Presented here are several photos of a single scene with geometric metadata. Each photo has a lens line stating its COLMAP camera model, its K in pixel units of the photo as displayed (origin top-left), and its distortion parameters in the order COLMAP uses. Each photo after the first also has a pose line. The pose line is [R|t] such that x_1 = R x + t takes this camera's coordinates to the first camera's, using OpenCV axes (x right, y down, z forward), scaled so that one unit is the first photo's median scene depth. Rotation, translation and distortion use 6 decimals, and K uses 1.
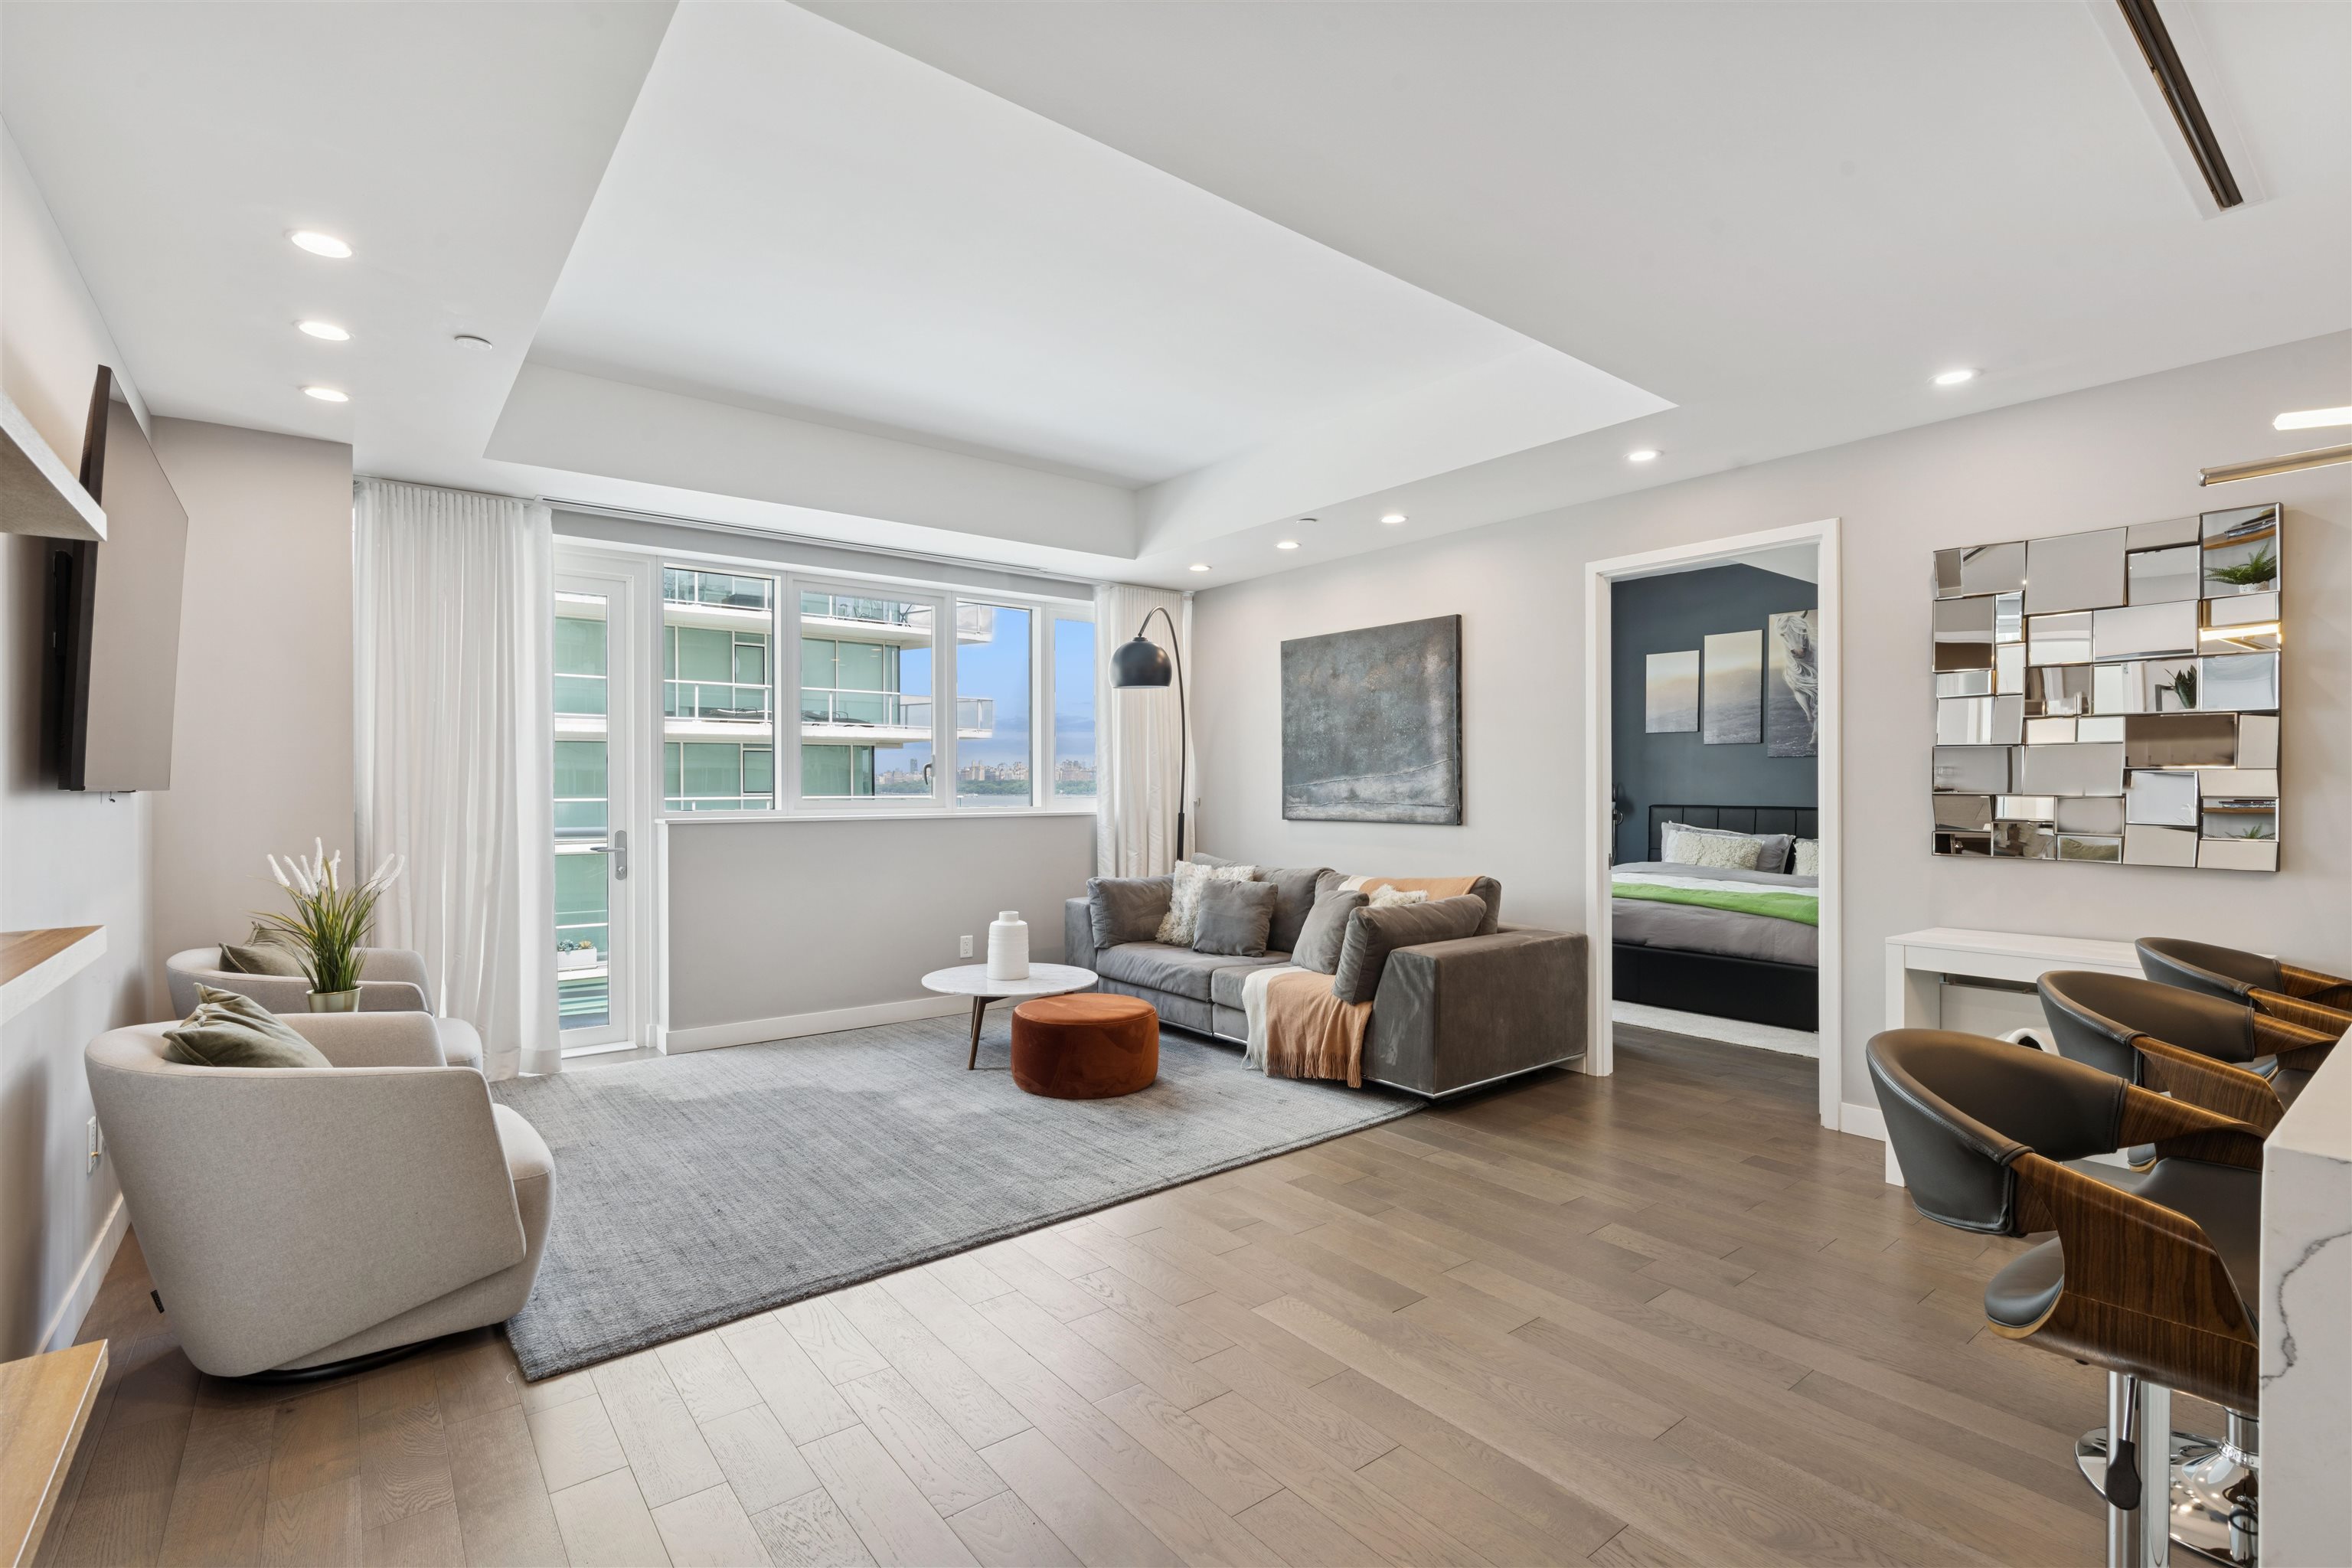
lens RADIAL K [[1072.4, 0, 1170.1], [0, 1072.4, 776.6], [0, 0, 1]] dist [-0.005640, 0.000920]
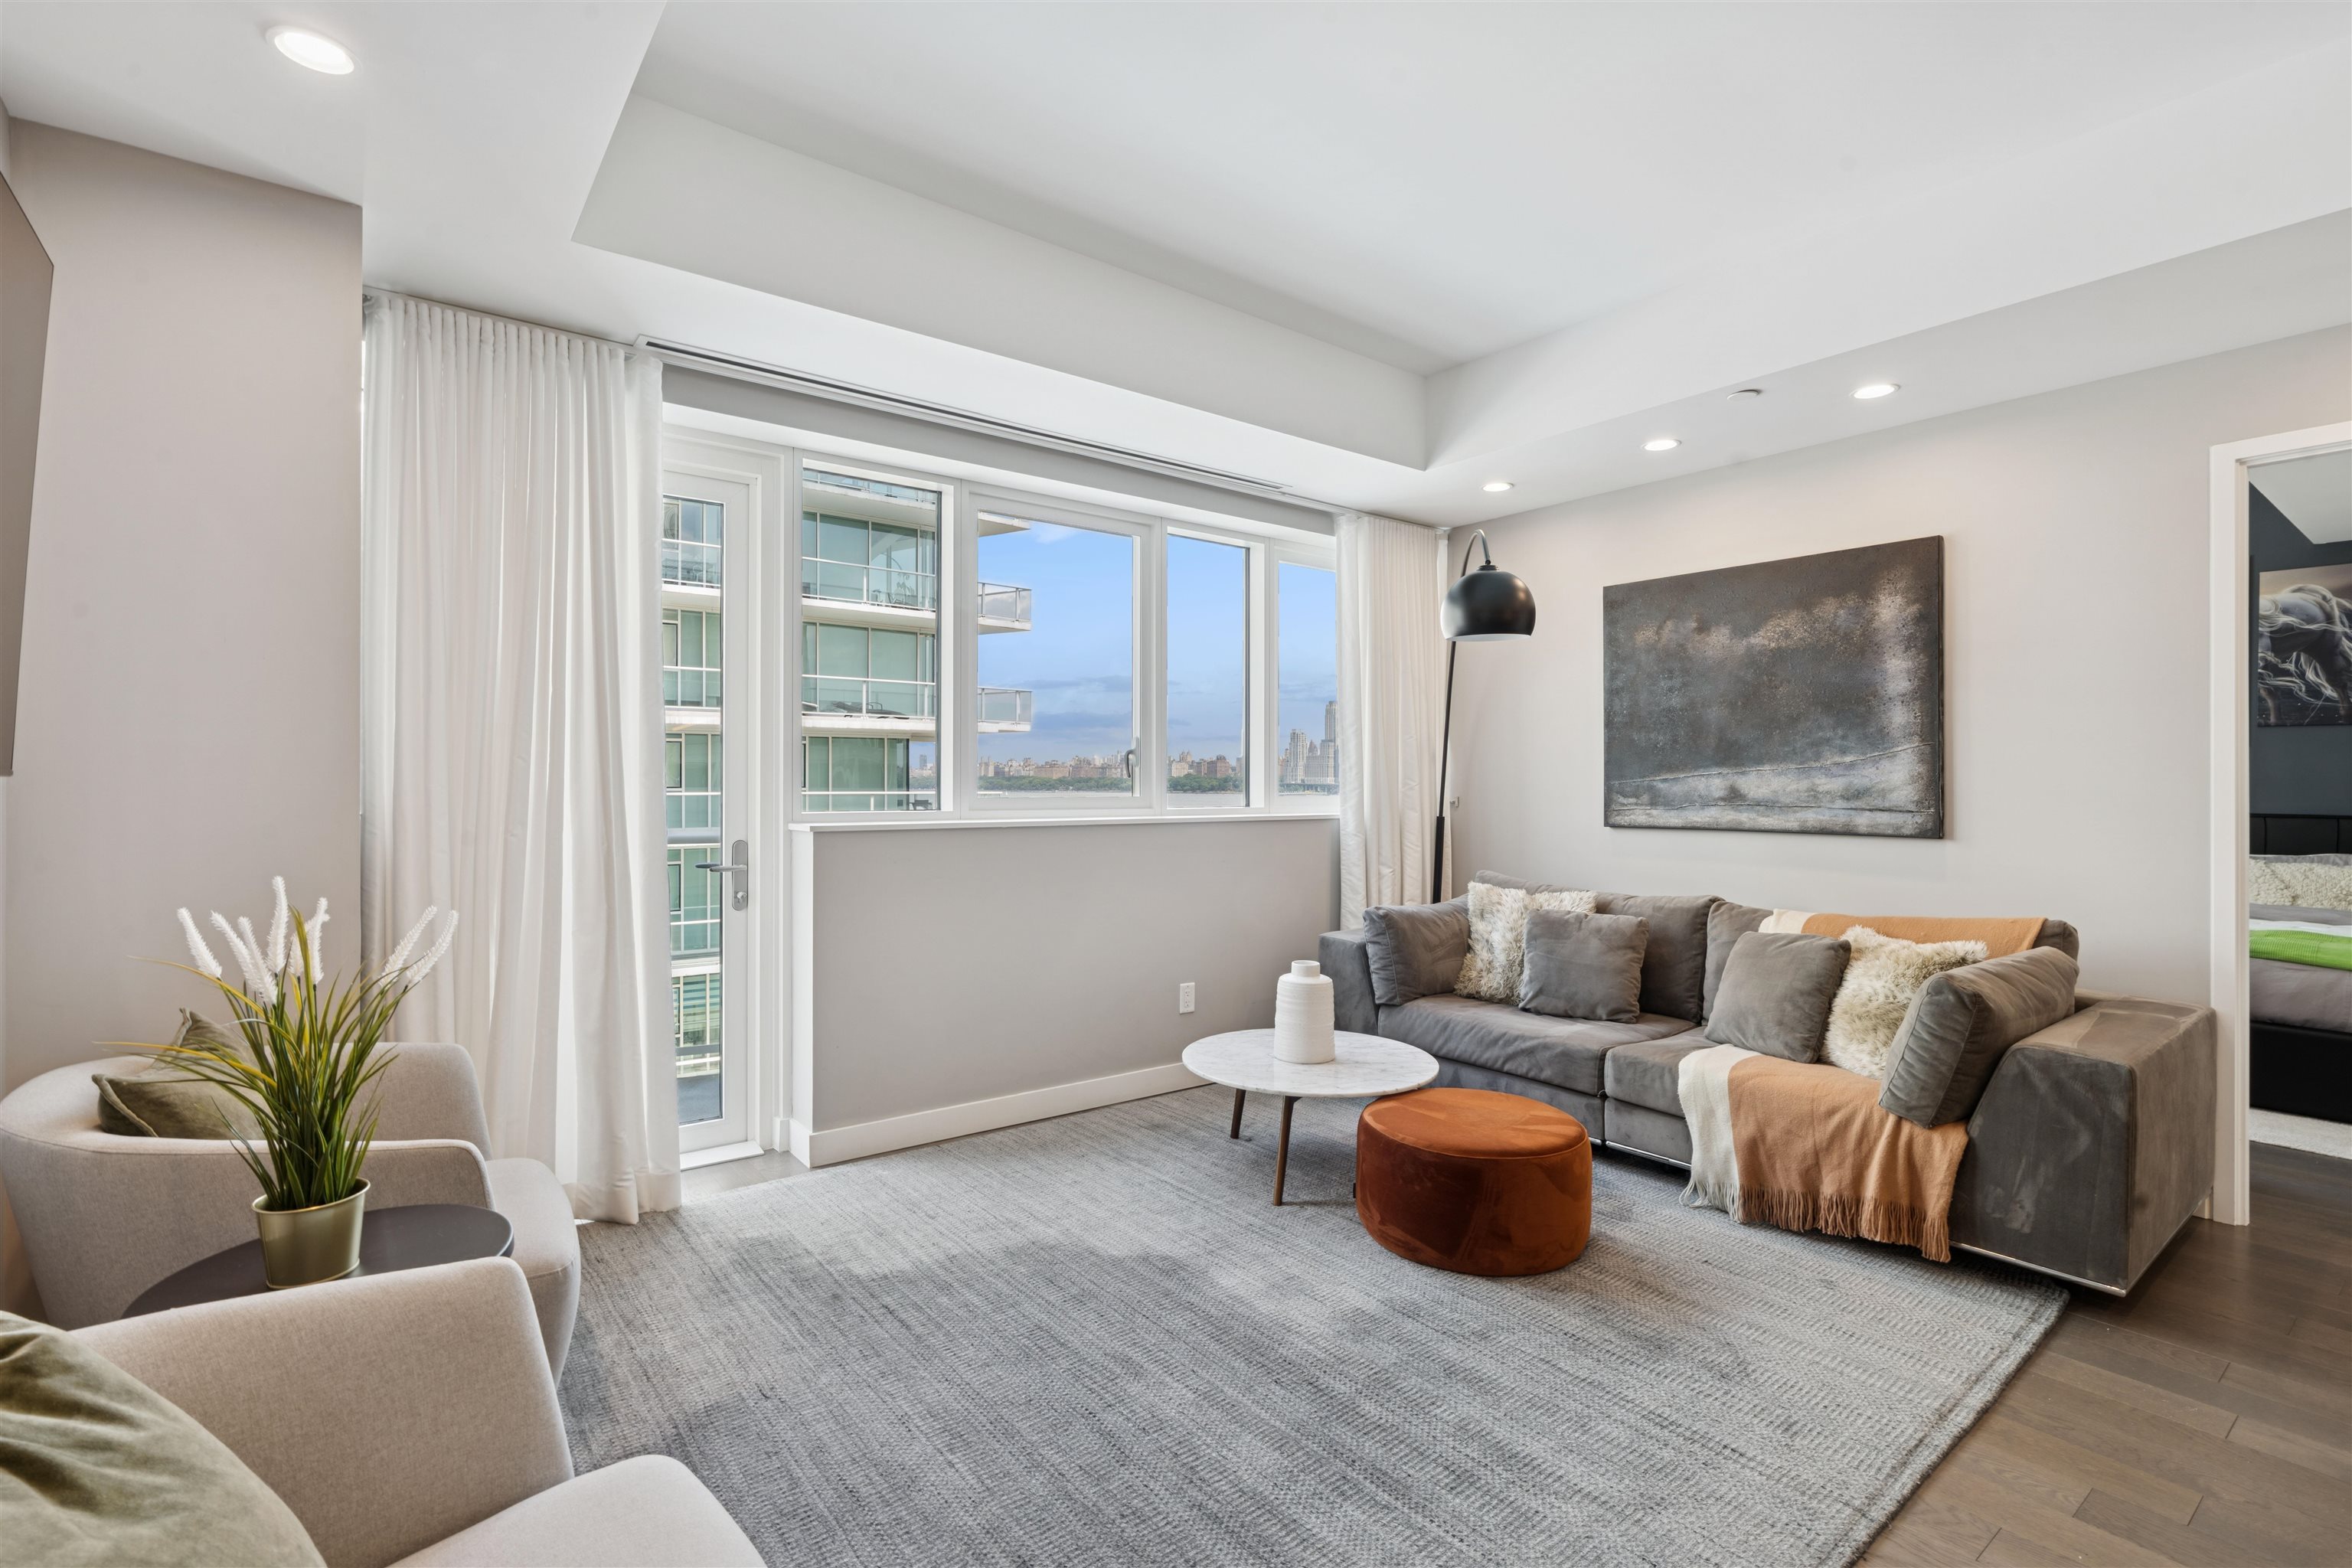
lens RADIAL K [[1072.4, 0, 1160.4], [0, 1072.4, 769.9], [0, 0, 1]] dist [-0.005640, 0.000920]
pose [[0.999900, 0.005023, -0.013250, -0.248149], [-0.005065, 0.999982, -0.003123, 0.005860], [0.013234, 0.003190, 0.999907, 0.328787]]
